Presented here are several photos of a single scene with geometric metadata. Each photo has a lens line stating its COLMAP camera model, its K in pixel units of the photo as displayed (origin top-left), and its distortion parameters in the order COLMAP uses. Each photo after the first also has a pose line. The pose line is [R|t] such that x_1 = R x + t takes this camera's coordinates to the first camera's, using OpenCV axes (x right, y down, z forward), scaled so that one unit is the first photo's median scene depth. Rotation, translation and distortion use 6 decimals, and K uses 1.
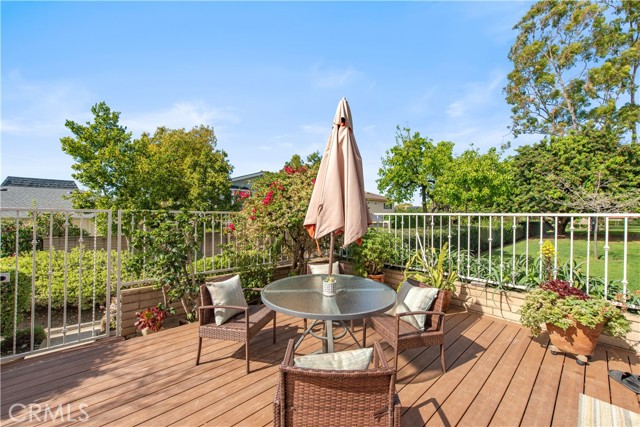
lens RADIAL K [[250.8, 0, 320.0], [0, 250.8, 216.4], [0, 0, 1]] dist [0.007337, -0.002779]
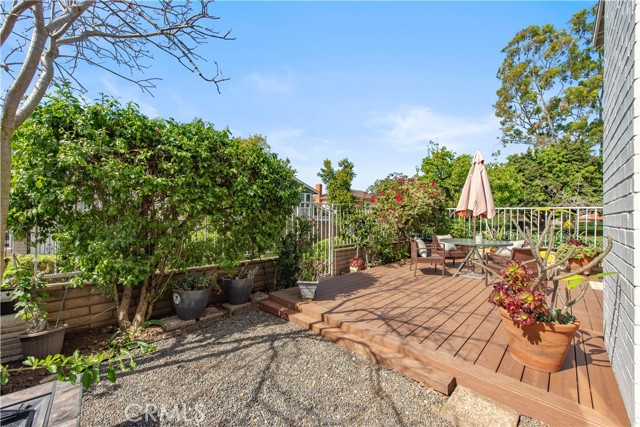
lens RADIAL K [[250.8, 0, 320.9], [0, 250.8, 212.3], [0, 0, 1]] dist [0.007337, -0.002779]
pose [[0.998442, 0.008154, 0.055202, -0.117126], [-0.007231, 0.999831, -0.016909, 0.008596], [-0.055331, 0.016483, 0.998332, -0.089436]]
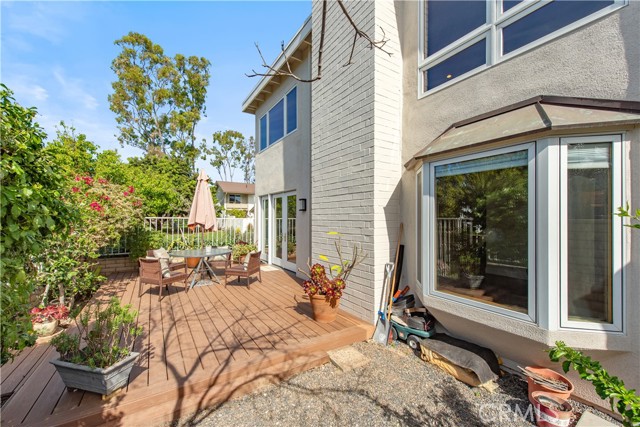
lens RADIAL K [[250.8, 0, 320.0], [0, 250.8, 218.8], [0, 0, 1]] dist [0.007337, -0.002779]
pose [[0.163059, -0.004159, 0.986608, -0.177867], [-0.000557, 0.999991, 0.004307, -0.001666], [-0.986616, -0.001252, 0.163055, -0.038031]]
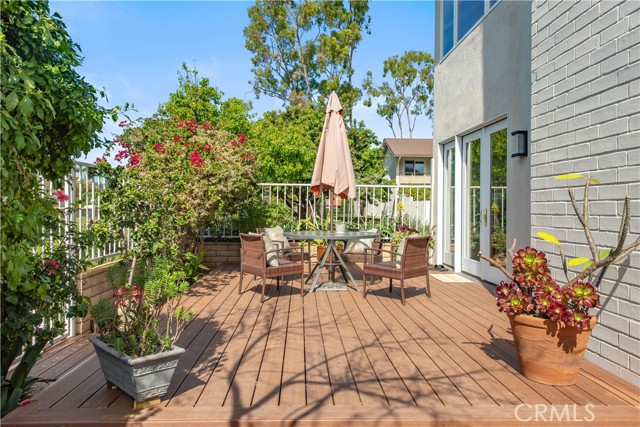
lens RADIAL K [[453.9, 0, 325.9], [0, 453.9, 203.5], [0, 0, 1]] dist [0.027743, -0.002054]
pose [[0.639186, 0.004827, 0.769037, -0.160447], [-0.003876, 0.999988, -0.003055, 0.012254], [-0.769042, -0.001028, 0.639197, -0.046381]]
